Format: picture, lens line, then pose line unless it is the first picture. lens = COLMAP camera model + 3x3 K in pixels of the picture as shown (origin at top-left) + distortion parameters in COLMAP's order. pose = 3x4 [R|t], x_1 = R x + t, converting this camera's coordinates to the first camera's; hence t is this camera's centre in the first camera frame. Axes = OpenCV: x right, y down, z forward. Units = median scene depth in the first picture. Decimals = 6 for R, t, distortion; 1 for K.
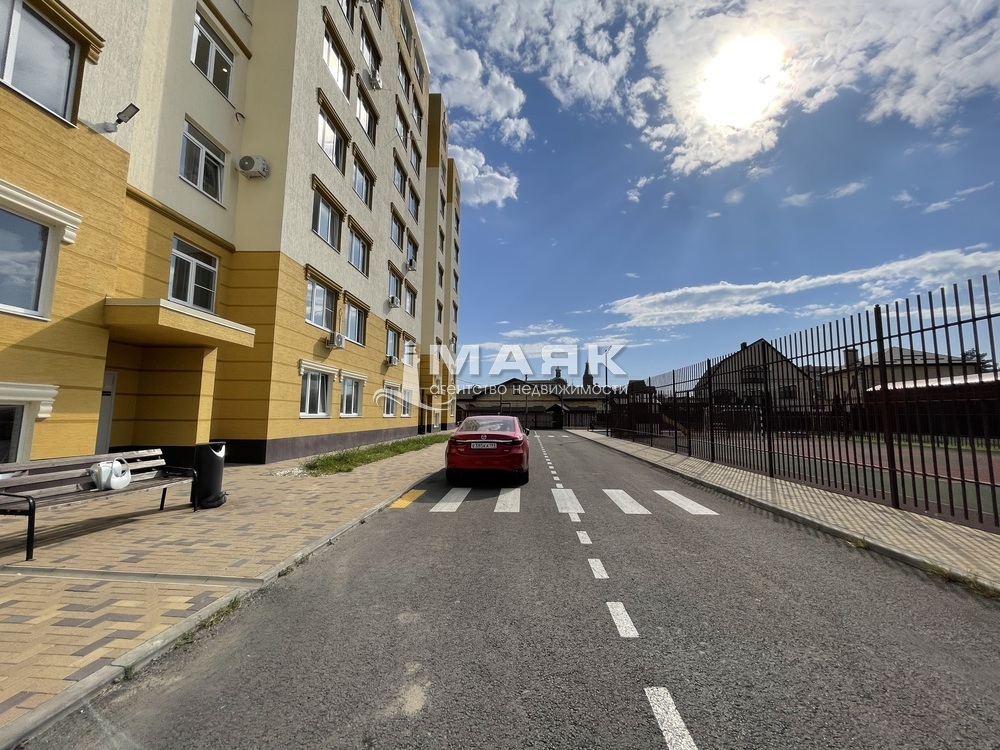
lens RADIAL K [[403.9, 0, 500.3], [0, 403.9, 374.1], [0, 0, 1]] dist [-0.002756, 0.000059]
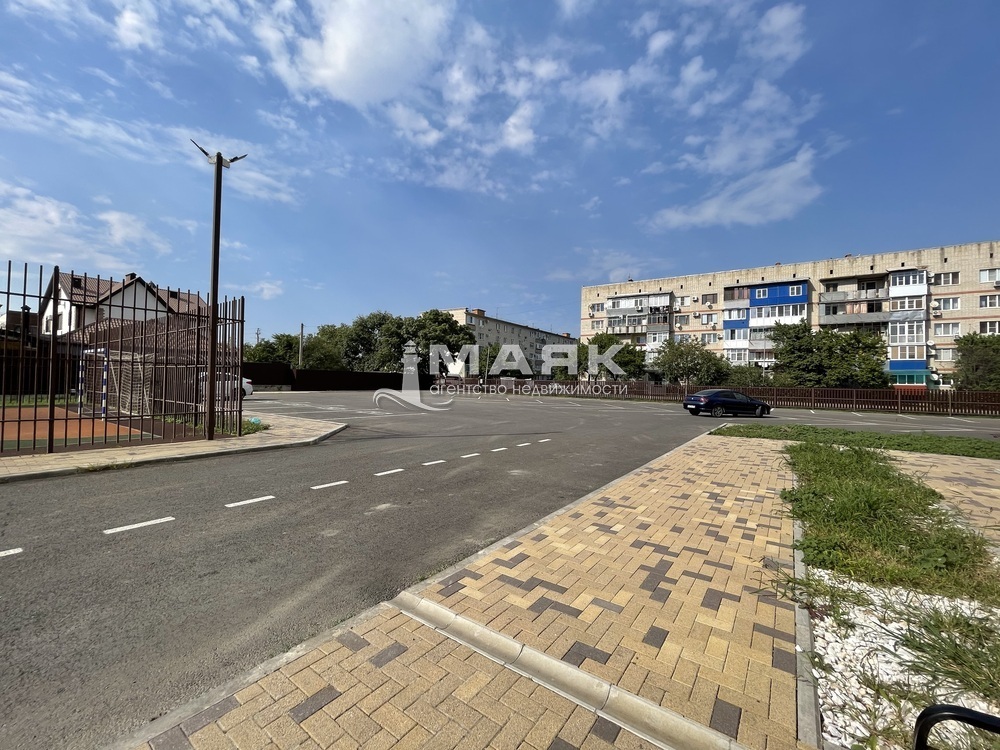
lens RADIAL K [[403.9, 0, 501.1], [0, 403.9, 375.7], [0, 0, 1]] dist [-0.002756, 0.000059]
pose [[-0.846360, -0.020760, 0.532206, -1.389588], [-0.084913, 0.991719, -0.096352, 0.170580], [-0.525799, -0.126740, -0.841114, 1.873386]]
